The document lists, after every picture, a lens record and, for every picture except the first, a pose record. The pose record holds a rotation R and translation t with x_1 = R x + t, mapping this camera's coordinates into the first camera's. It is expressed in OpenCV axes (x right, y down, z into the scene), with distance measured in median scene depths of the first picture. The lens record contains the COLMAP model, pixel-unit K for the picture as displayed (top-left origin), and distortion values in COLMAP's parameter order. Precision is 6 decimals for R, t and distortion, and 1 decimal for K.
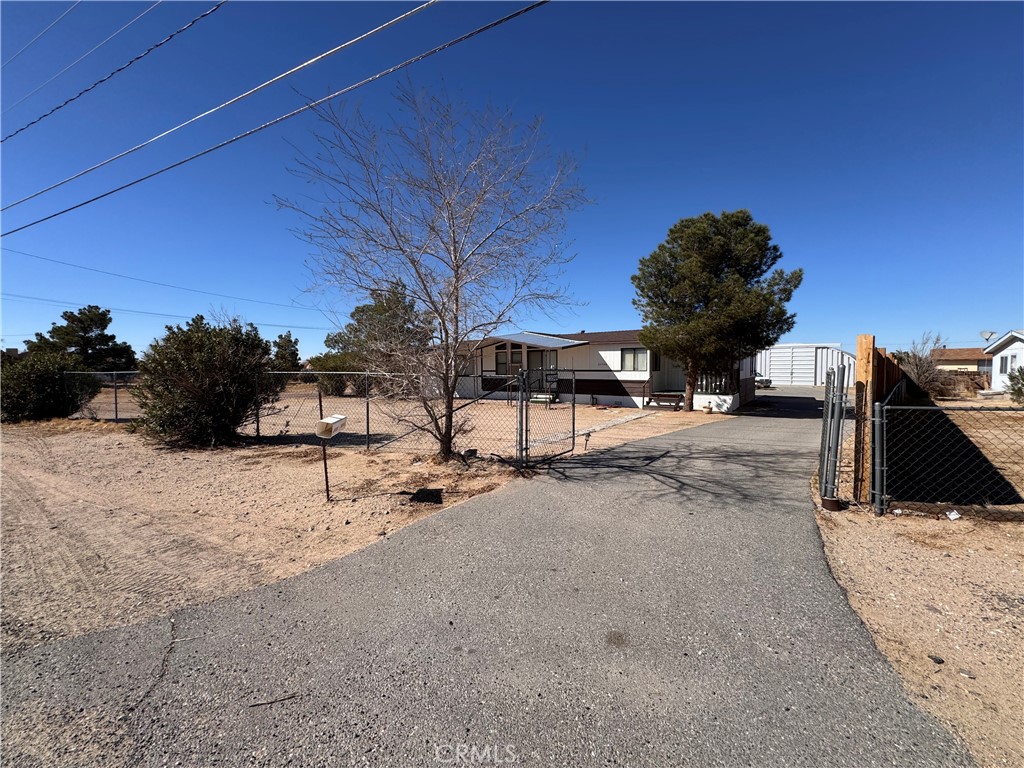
lens RADIAL K [[411.4, 0, 512.2], [0, 411.4, 385.3], [0, 0, 1]] dist [0.000324, 0.000023]
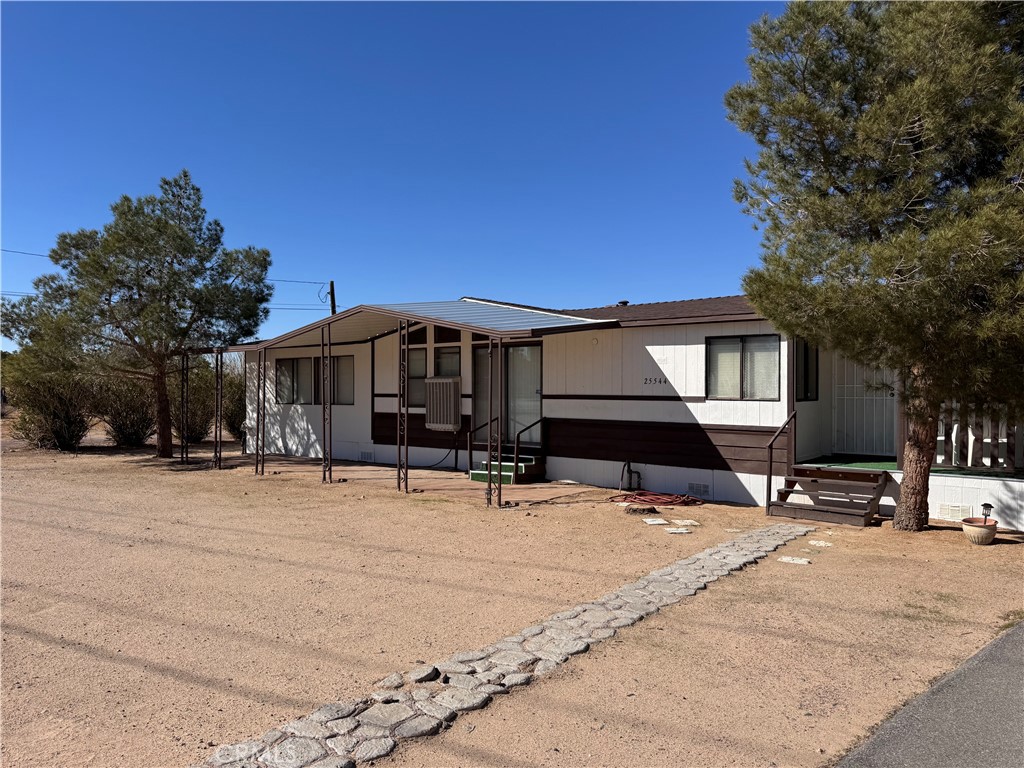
lens RADIAL K [[716.7, 0, 511.3], [0, 716.7, 383.3], [0, 0, 1]] dist [0.031305, -0.004655]
pose [[0.998907, 0.012733, -0.044967, 0.124328], [-0.015223, 0.998344, -0.055472, -0.011758], [0.044186, 0.056096, 0.997447, 0.370298]]
